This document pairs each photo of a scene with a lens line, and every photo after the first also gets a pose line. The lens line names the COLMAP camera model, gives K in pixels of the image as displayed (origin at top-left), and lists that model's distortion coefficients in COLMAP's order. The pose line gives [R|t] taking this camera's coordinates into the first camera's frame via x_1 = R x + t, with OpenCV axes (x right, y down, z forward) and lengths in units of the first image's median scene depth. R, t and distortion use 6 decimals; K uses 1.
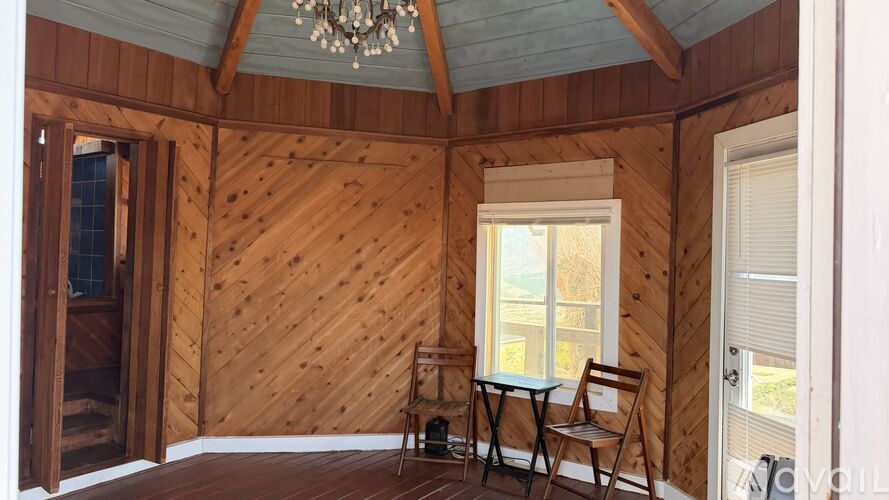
lens RADIAL K [[597.4, 0, 444.5], [0, 597.4, 250.0], [0, 0, 1]] dist [0.076267, -0.106248]
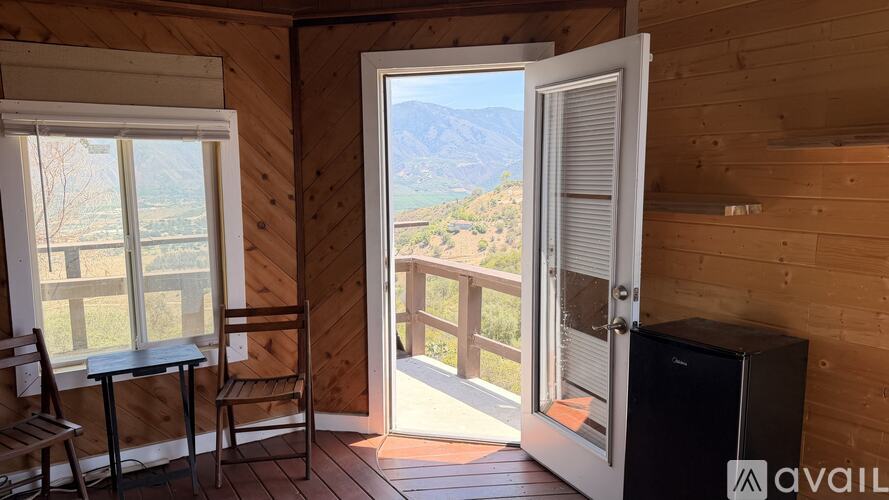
lens RADIAL K [[597.4, 0, 444.5], [0, 597.4, 250.0], [0, 0, 1]] dist [0.076267, -0.106248]
pose [[0.443959, -0.123802, 0.887454, -0.351999], [0.016381, 0.991365, 0.130103, 0.002801], [-0.895898, -0.043223, 0.442153, 0.370535]]
